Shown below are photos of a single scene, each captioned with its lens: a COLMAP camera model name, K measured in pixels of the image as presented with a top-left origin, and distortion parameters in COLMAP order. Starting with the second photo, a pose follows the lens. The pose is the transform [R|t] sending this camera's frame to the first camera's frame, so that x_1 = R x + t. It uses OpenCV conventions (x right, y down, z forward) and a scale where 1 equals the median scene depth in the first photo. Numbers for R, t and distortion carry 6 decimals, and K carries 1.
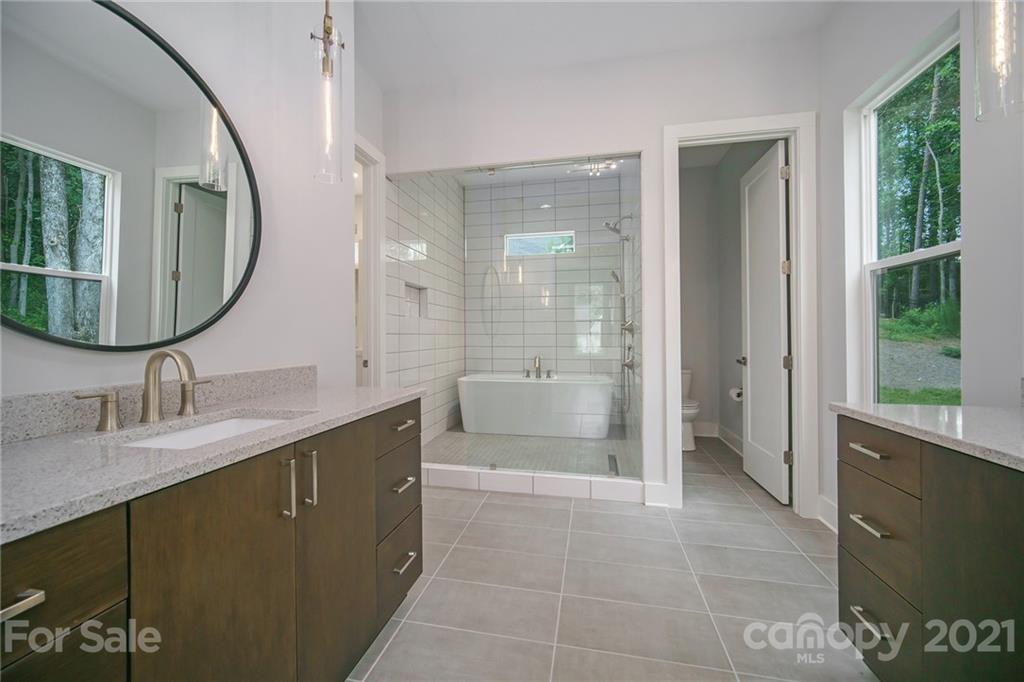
lens RADIAL K [[409.5, 0, 514.0], [0, 409.5, 333.5], [0, 0, 1]] dist [-0.003932, -0.000143]
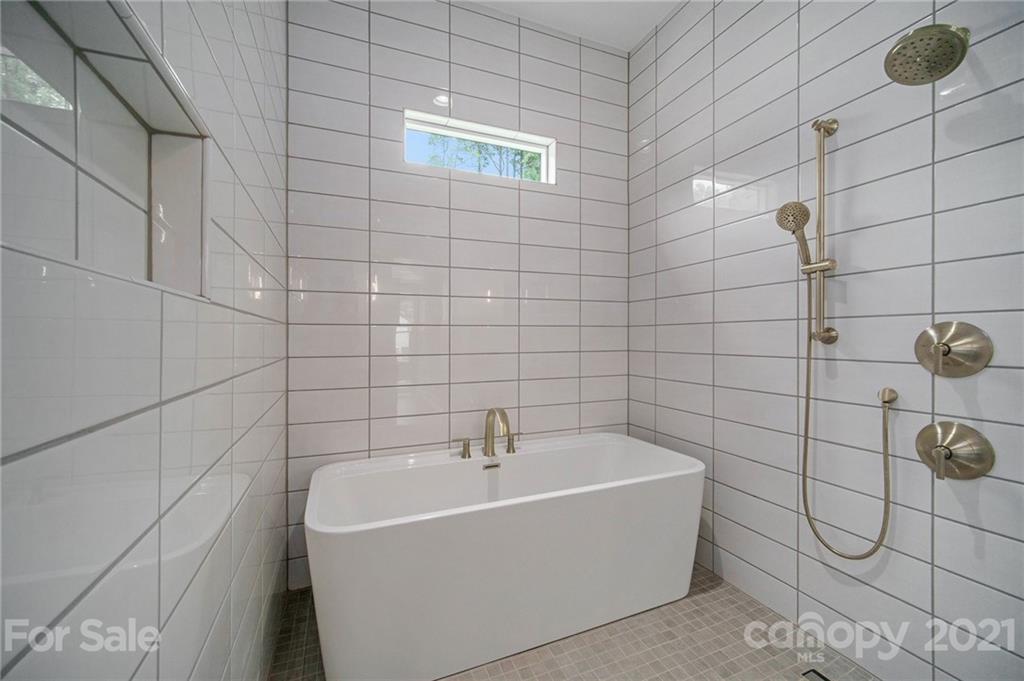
lens RADIAL K [[409.5, 0, 508.3], [0, 409.5, 339.5], [0, 0, 1]] dist [-0.003932, -0.000143]
pose [[0.836329, -0.003488, 0.548217, -0.141097], [-0.000829, 0.999971, 0.007626, -0.014469], [-0.548228, -0.006833, 0.836301, 0.556075]]
